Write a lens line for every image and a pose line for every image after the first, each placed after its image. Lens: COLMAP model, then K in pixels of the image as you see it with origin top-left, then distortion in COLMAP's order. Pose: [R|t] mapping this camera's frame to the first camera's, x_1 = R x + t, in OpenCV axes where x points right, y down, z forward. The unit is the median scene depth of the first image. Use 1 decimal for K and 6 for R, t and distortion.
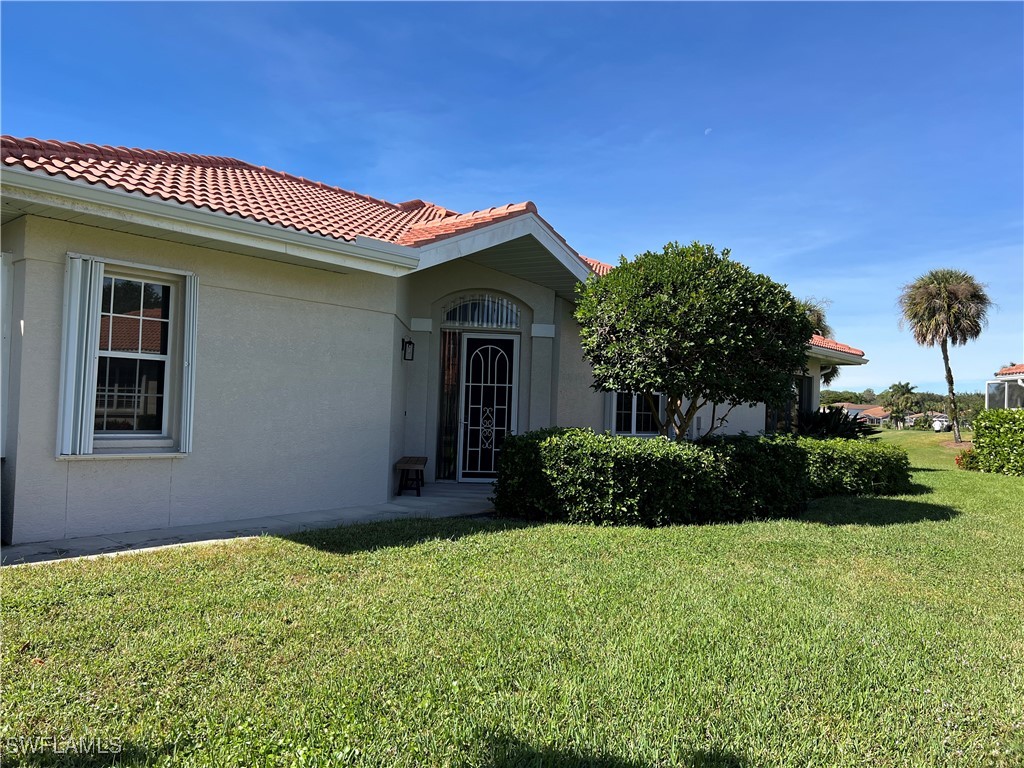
lens RADIAL K [[763.4, 0, 508.4], [0, 763.4, 389.9], [0, 0, 1]] dist [0.063702, -0.071955]
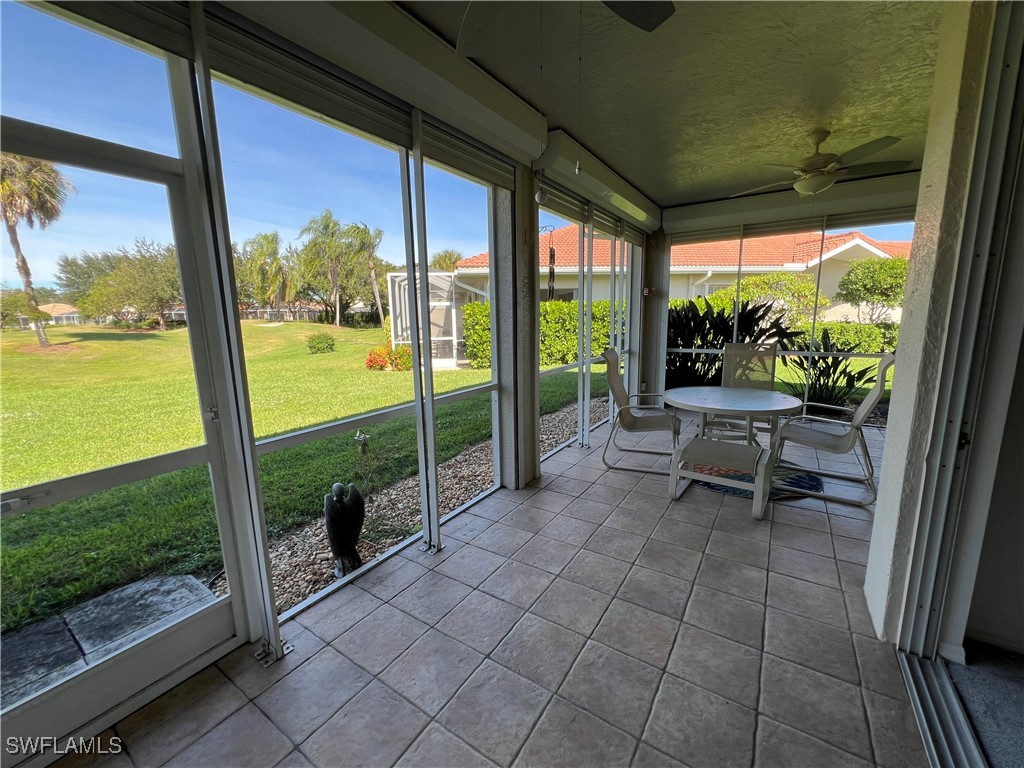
lens RADIAL K [[409.7, 0, 512.6], [0, 409.7, 385.0], [0, 0, 1]] dist [-0.004148, 0.000573]
pose [[-0.153098, -0.201367, 0.967477, 0.054223], [-0.013722, 0.979358, 0.201668, 0.011193], [-0.988116, 0.017599, -0.152701, 0.563973]]
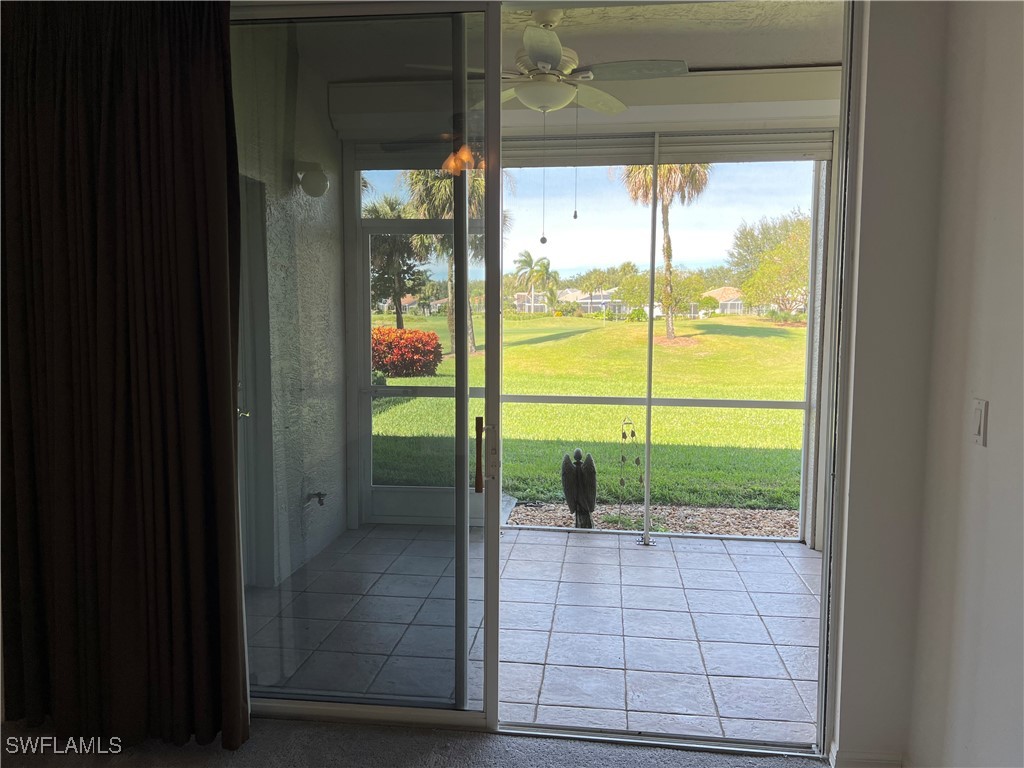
lens RADIAL K [[763.4, 0, 505.6], [0, 763.4, 385.9], [0, 0, 1]] dist [0.063702, -0.071955]
pose [[0.823432, -0.087379, 0.560647, 0.031343], [0.009622, 0.990080, 0.140175, 0.008392], [-0.567333, -0.110030, 0.816104, 0.488120]]
